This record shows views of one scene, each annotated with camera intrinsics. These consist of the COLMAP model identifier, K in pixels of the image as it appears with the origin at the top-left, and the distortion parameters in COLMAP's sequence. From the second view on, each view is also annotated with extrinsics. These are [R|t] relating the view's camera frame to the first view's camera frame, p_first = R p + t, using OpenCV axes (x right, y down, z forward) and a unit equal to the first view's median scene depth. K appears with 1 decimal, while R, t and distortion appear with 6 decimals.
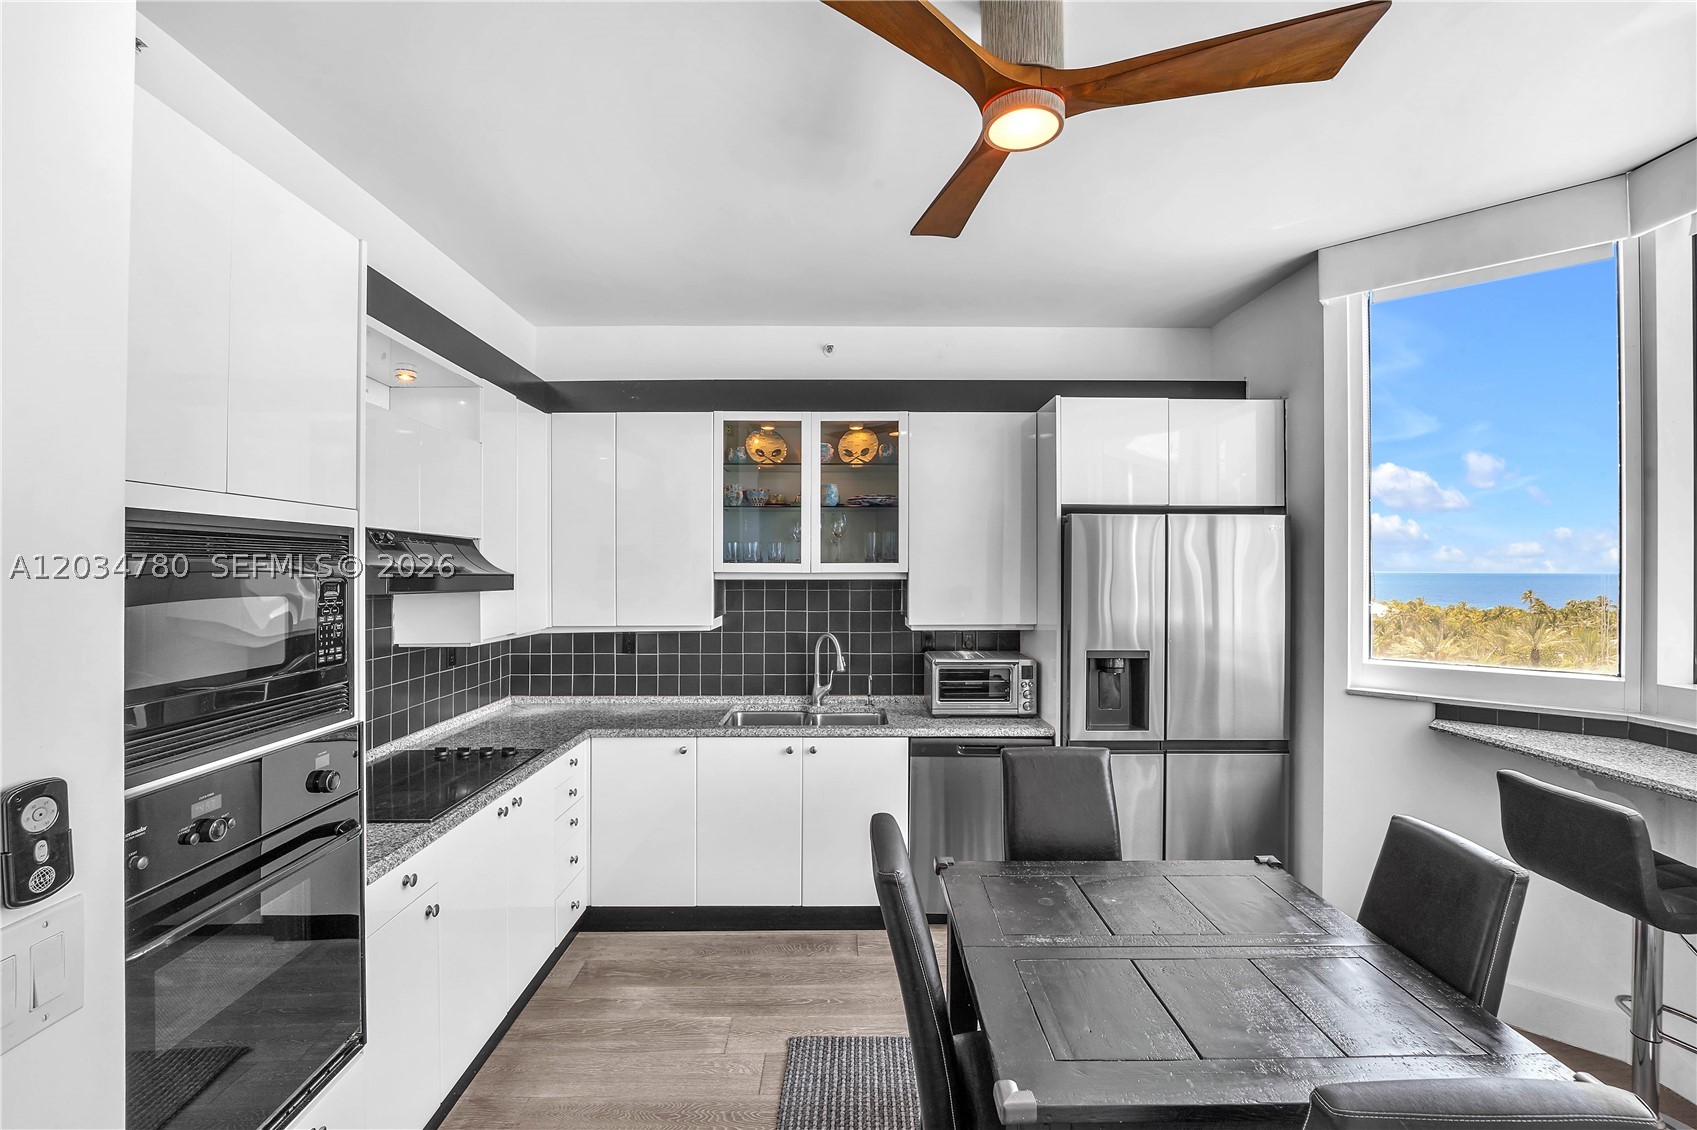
lens RADIAL K [[812.5, 0, 841.5], [0, 812.5, 570.2], [0, 0, 1]] dist [-0.005790, -0.000785]
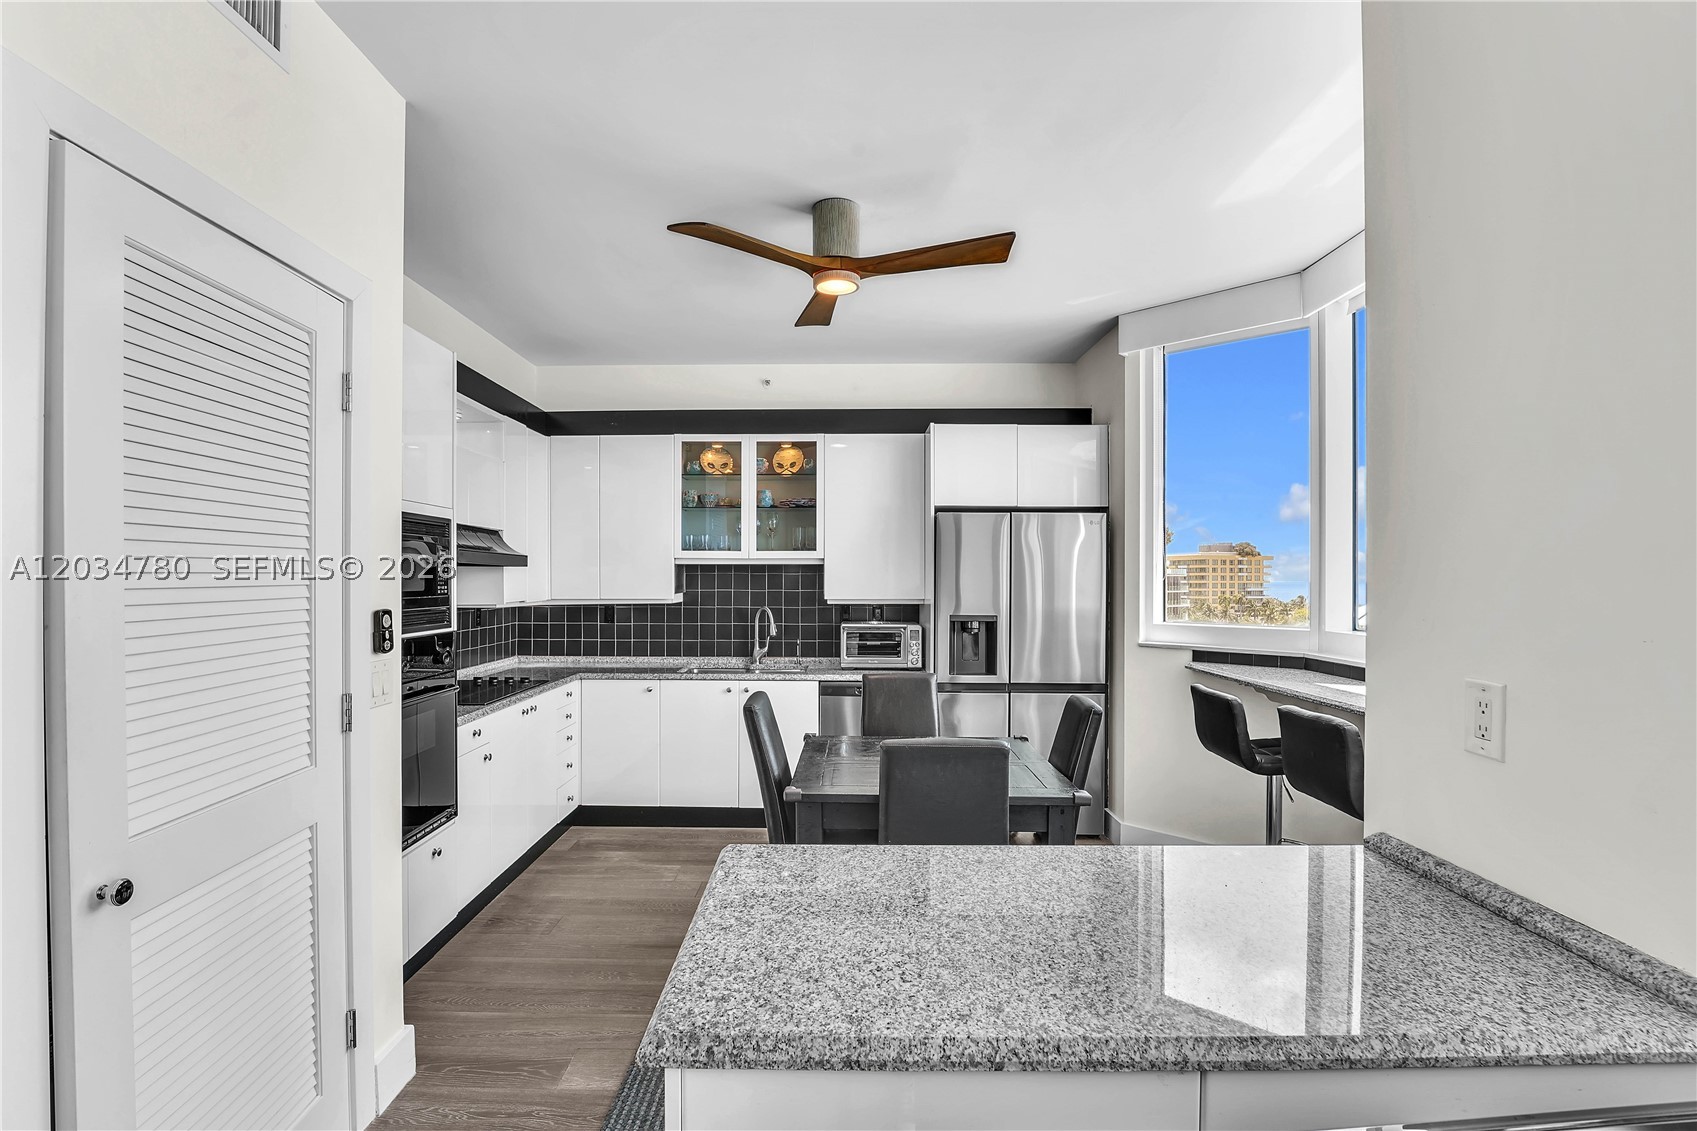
lens RADIAL K [[812.5, 0, 803.3], [0, 812.5, 578.5], [0, 0, 1]] dist [-0.005790, -0.000785]
pose [[0.999783, 0.001848, -0.020747, 0.086500], [-0.001721, 0.999980, 0.006135, 0.030764], [0.020758, -0.006098, 0.999766, -0.335648]]
